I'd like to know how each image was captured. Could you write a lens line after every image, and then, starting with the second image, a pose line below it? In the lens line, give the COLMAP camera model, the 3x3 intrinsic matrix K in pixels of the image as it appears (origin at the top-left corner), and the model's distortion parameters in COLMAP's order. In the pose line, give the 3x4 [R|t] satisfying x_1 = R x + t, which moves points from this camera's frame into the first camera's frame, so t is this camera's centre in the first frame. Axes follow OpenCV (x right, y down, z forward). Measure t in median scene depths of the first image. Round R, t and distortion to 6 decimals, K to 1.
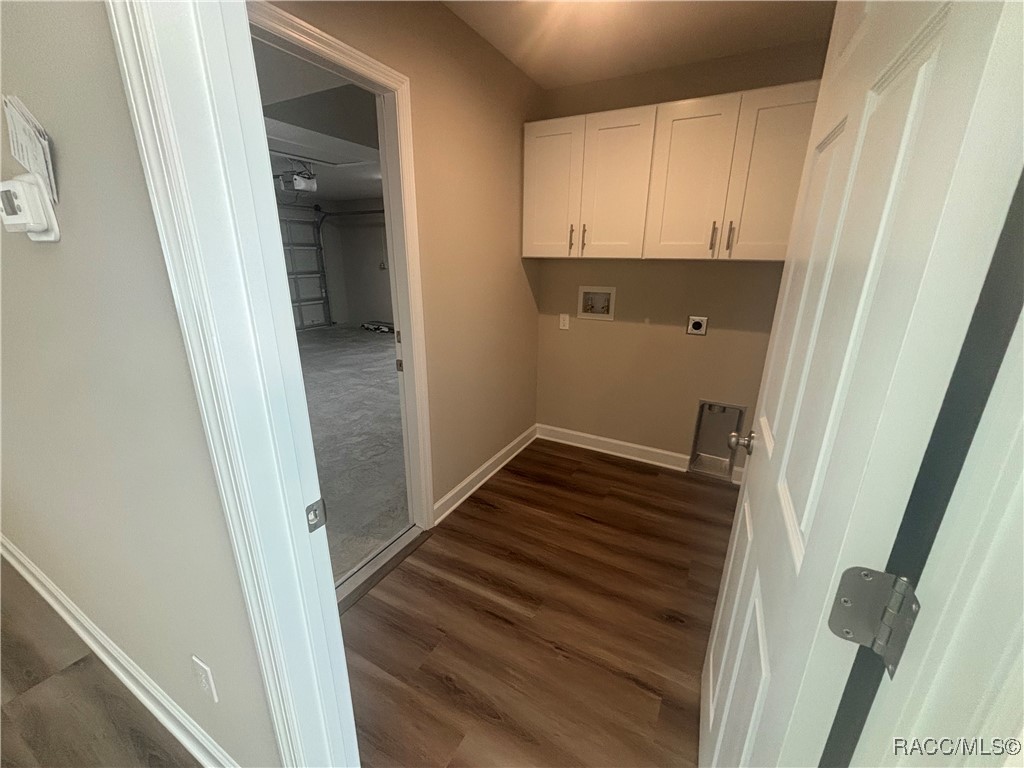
lens RADIAL K [[417.9, 0, 514.3], [0, 417.9, 383.8], [0, 0, 1]] dist [0.000983, 0.000420]
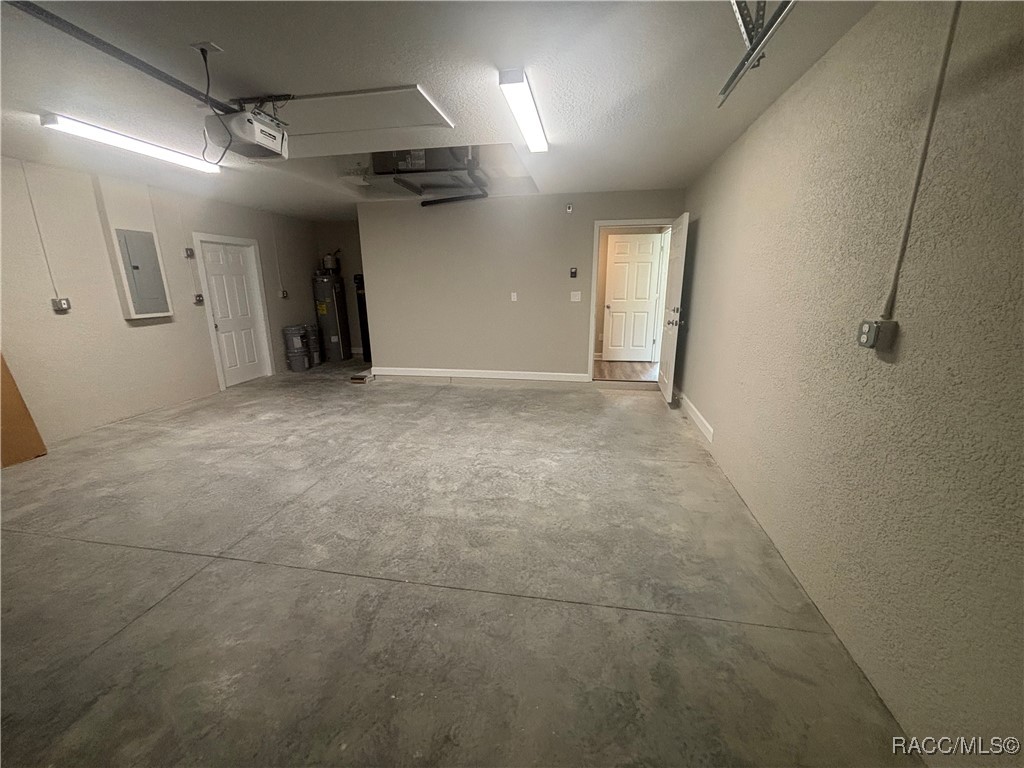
lens RADIAL K [[417.9, 0, 511.7], [0, 417.9, 389.0], [0, 0, 1]] dist [0.000983, 0.000420]
pose [[-0.319050, -0.231544, 0.919018, -1.992357], [0.294692, 0.897390, 0.328401, -0.490798], [-0.900758, 0.375603, -0.218078, 1.637831]]
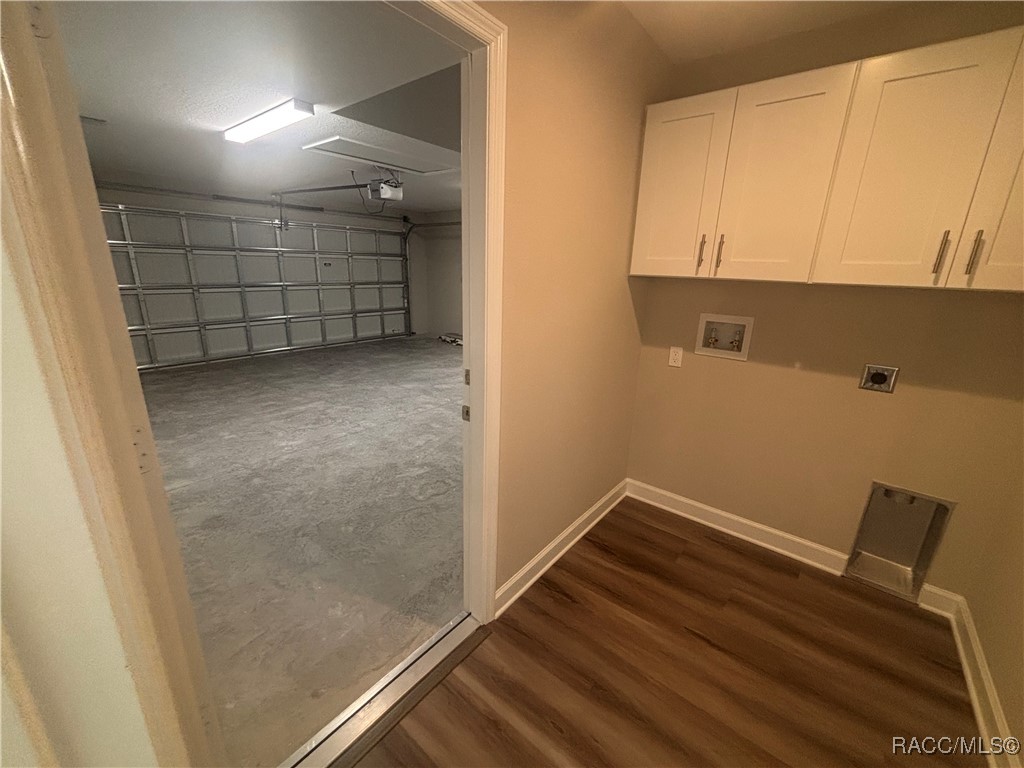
lens RADIAL K [[417.9, 0, 511.7], [0, 417.9, 384.2], [0, 0, 1]] dist [0.000983, 0.000420]
pose [[0.981701, 0.071575, -0.176465, -0.043762], [-0.076534, 0.996836, -0.021447, -0.062295], [0.174371, 0.034560, 0.984073, 0.185680]]
